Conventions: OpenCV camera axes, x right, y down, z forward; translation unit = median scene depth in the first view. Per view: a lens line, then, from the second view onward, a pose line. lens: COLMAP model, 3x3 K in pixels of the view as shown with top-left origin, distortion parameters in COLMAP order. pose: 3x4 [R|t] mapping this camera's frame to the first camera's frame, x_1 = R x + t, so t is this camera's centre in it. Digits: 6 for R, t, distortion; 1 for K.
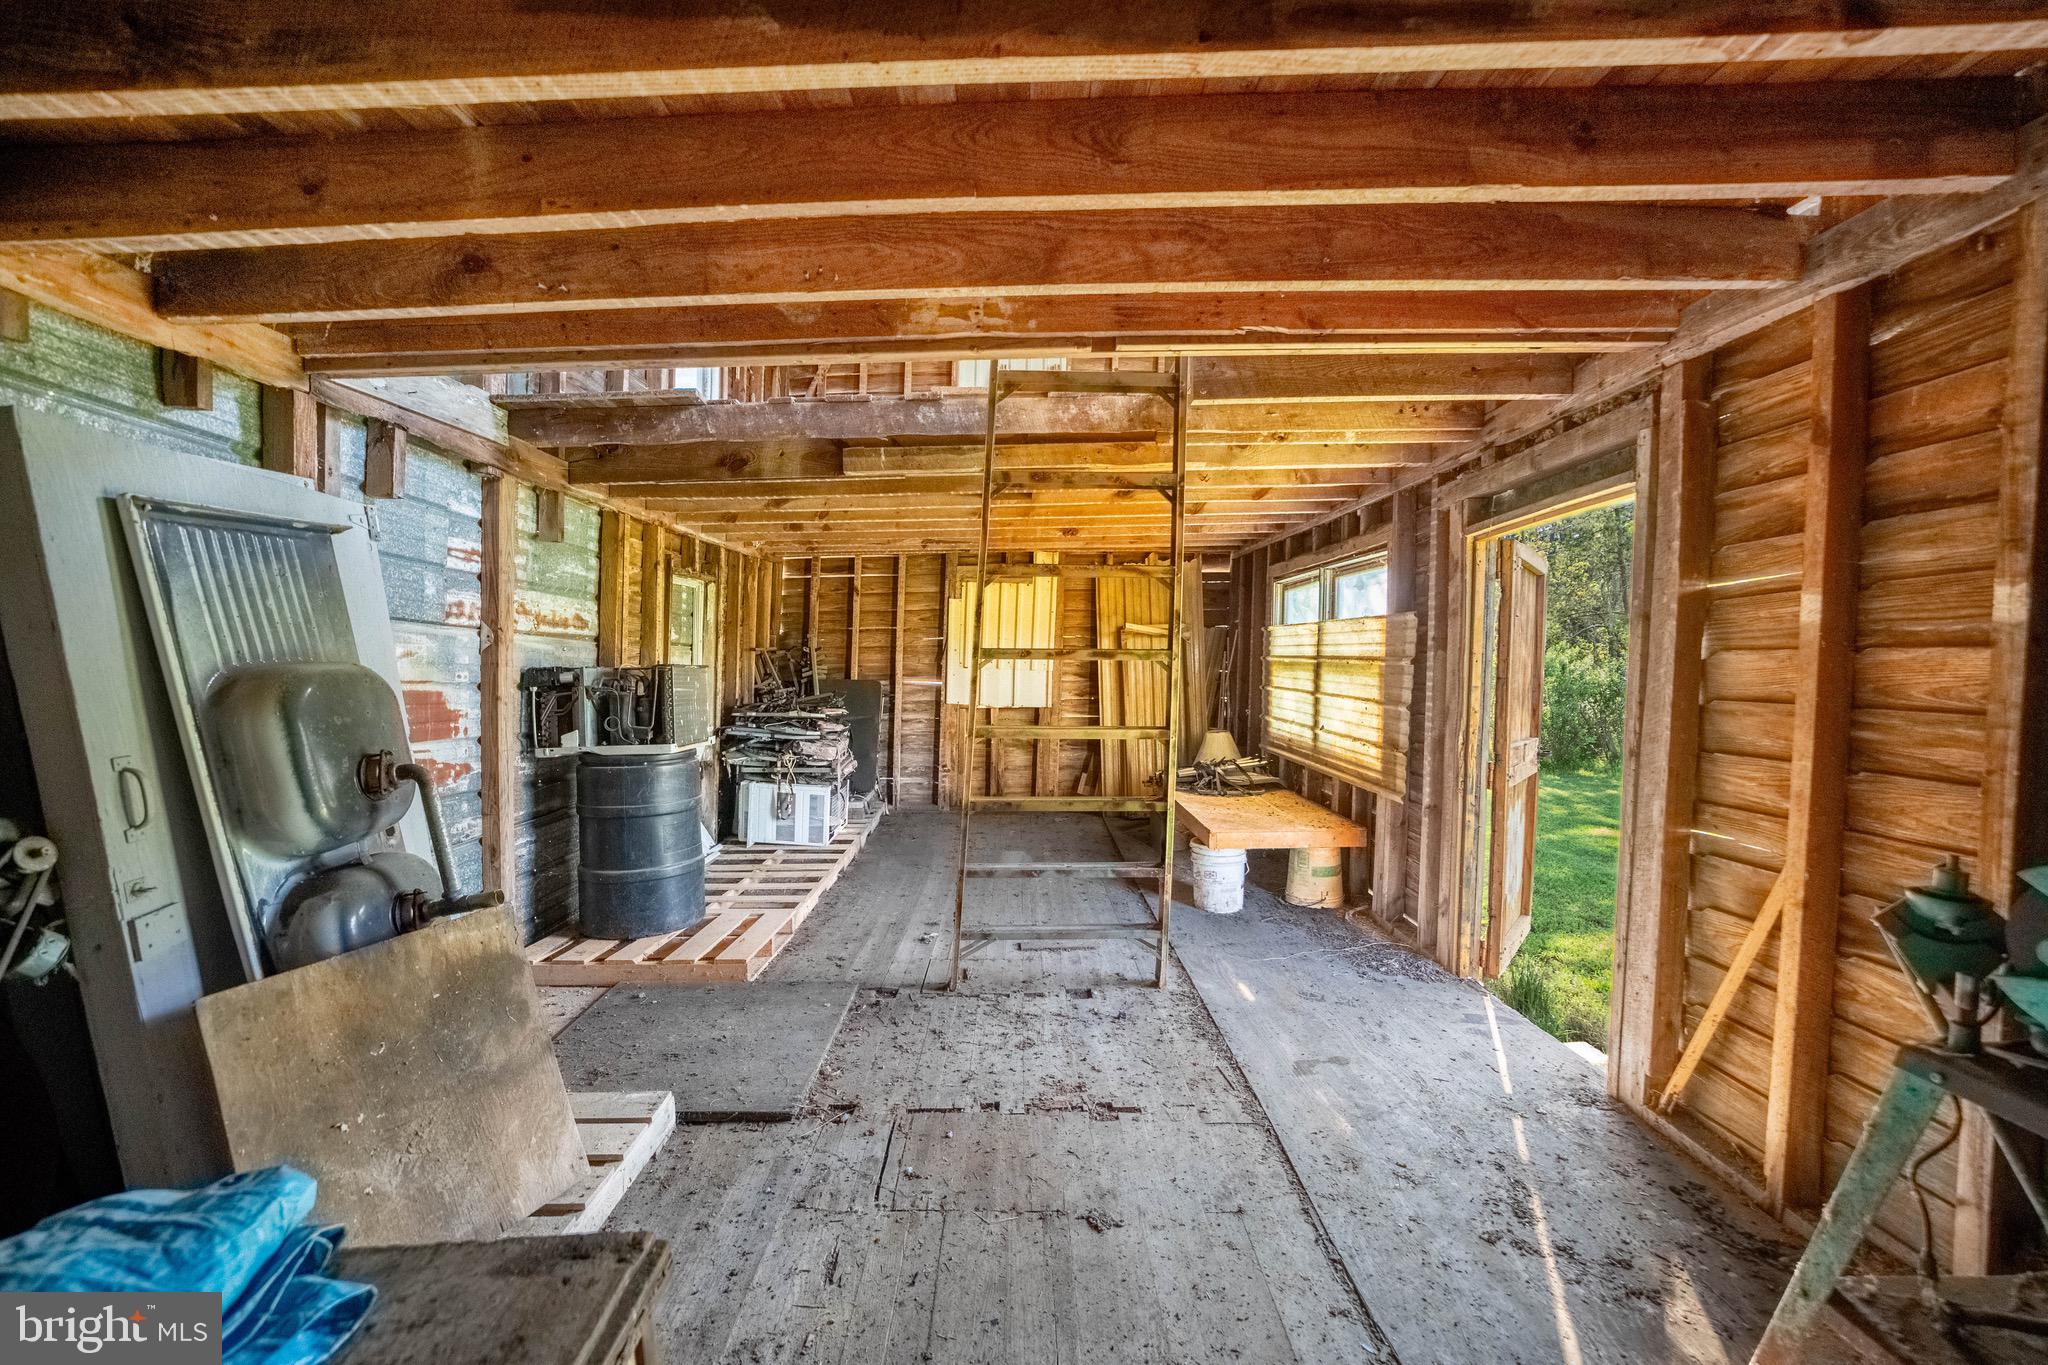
lens RADIAL K [[821.0, 0, 1036.1], [0, 821.0, 697.5], [0, 0, 1]] dist [-0.013430, 0.010097]
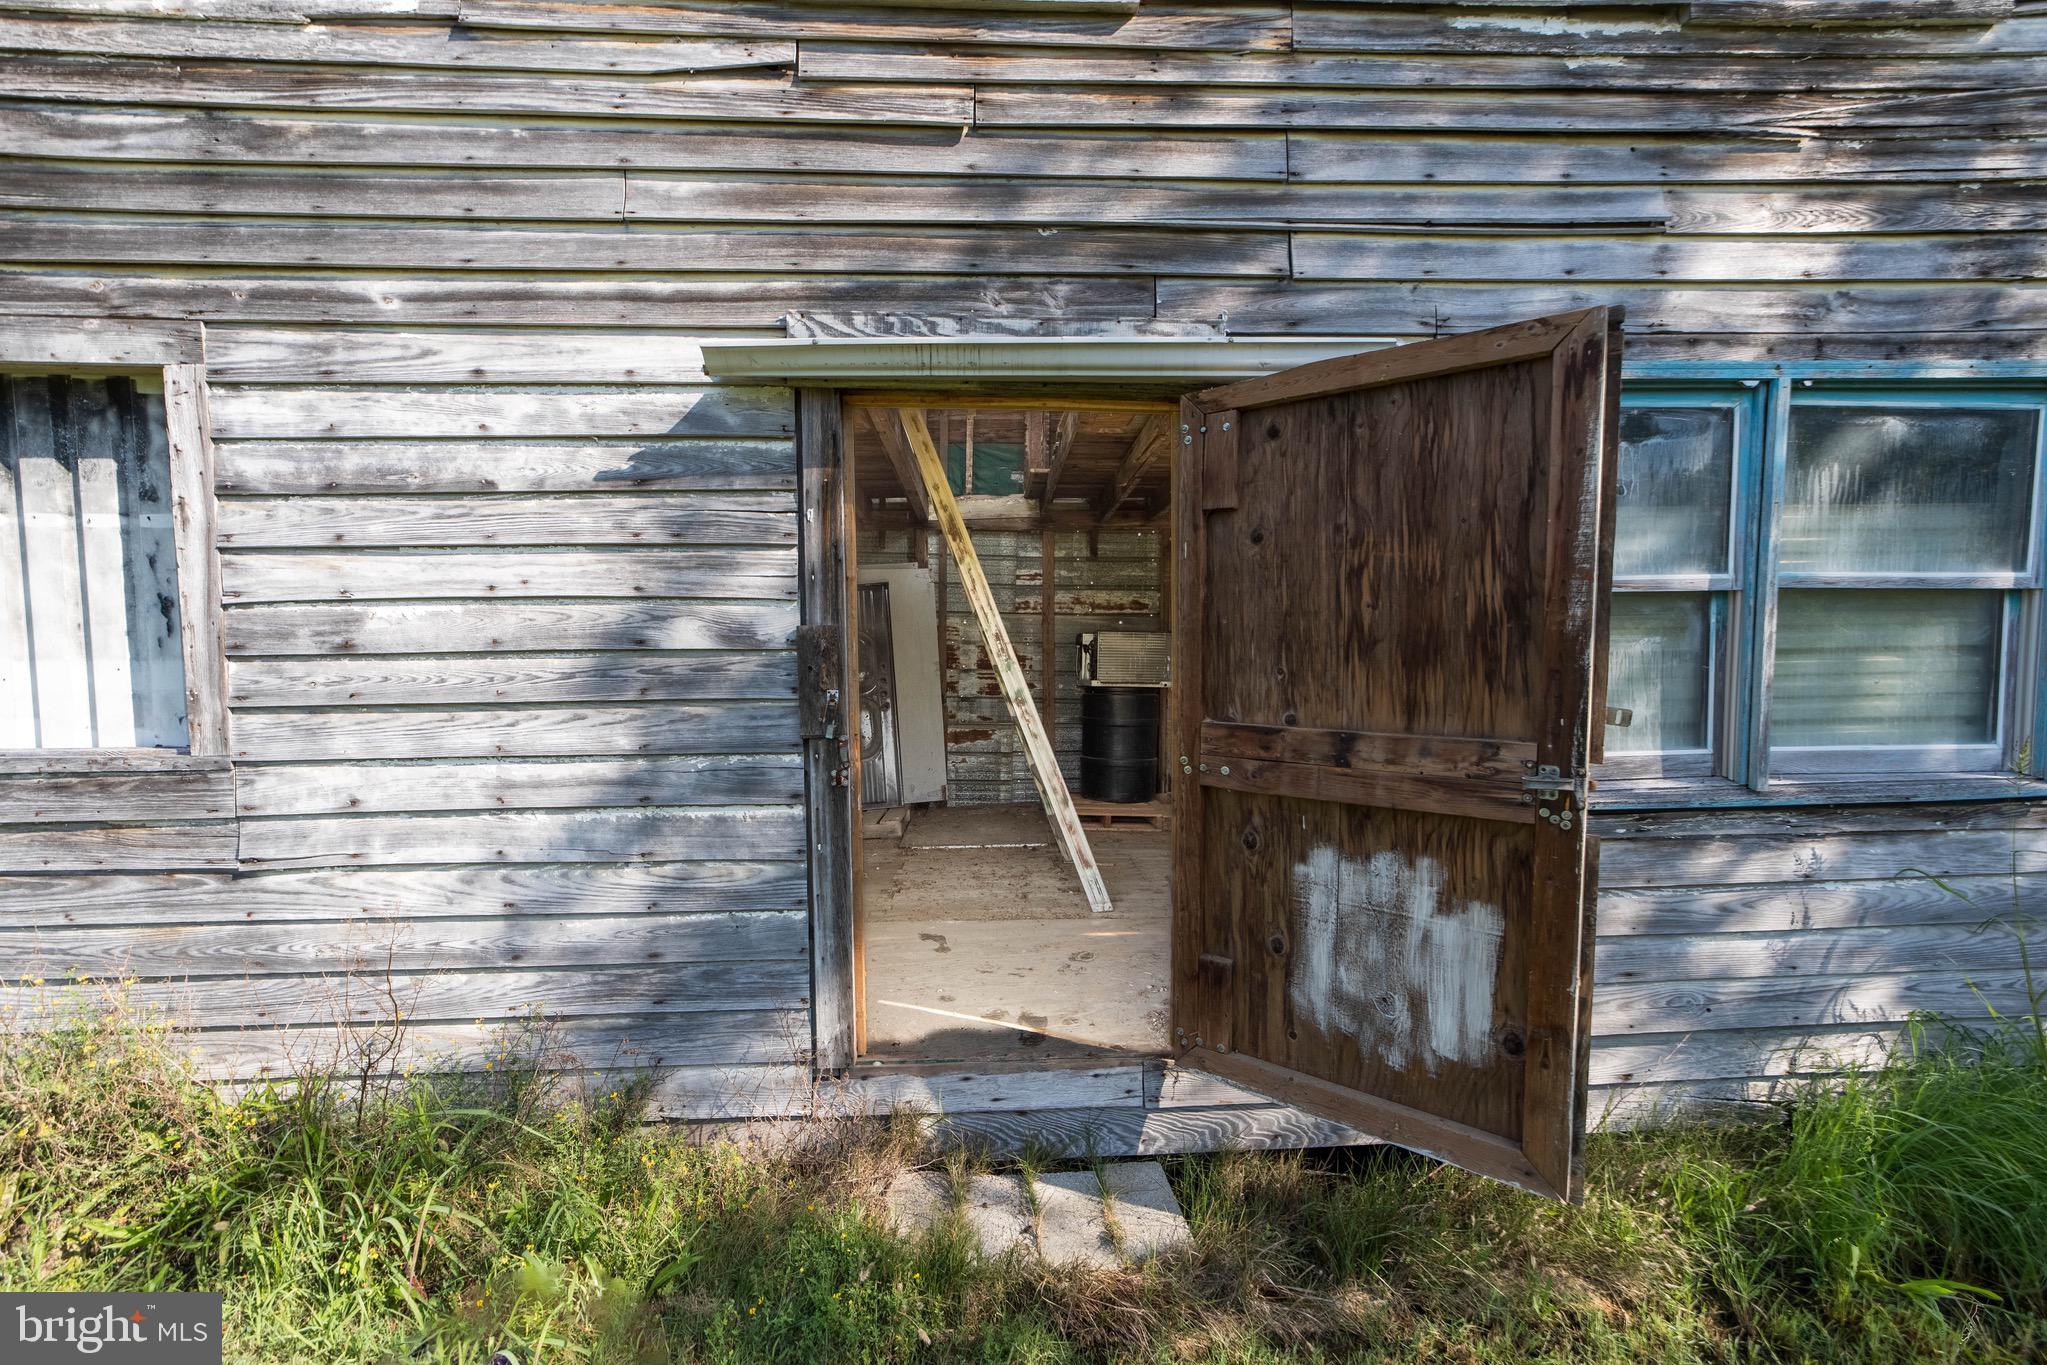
lens RADIAL K [[836.2, 0, 1029.6], [0, 836.2, 689.4], [0, 0, 1]] dist [-0.035283, 0.011813]
pose [[0.068437, 0.055862, -0.996090, 1.167254], [-0.033410, 0.997999, 0.053673, -0.010260], [0.997096, 0.029606, 0.070166, 0.754811]]
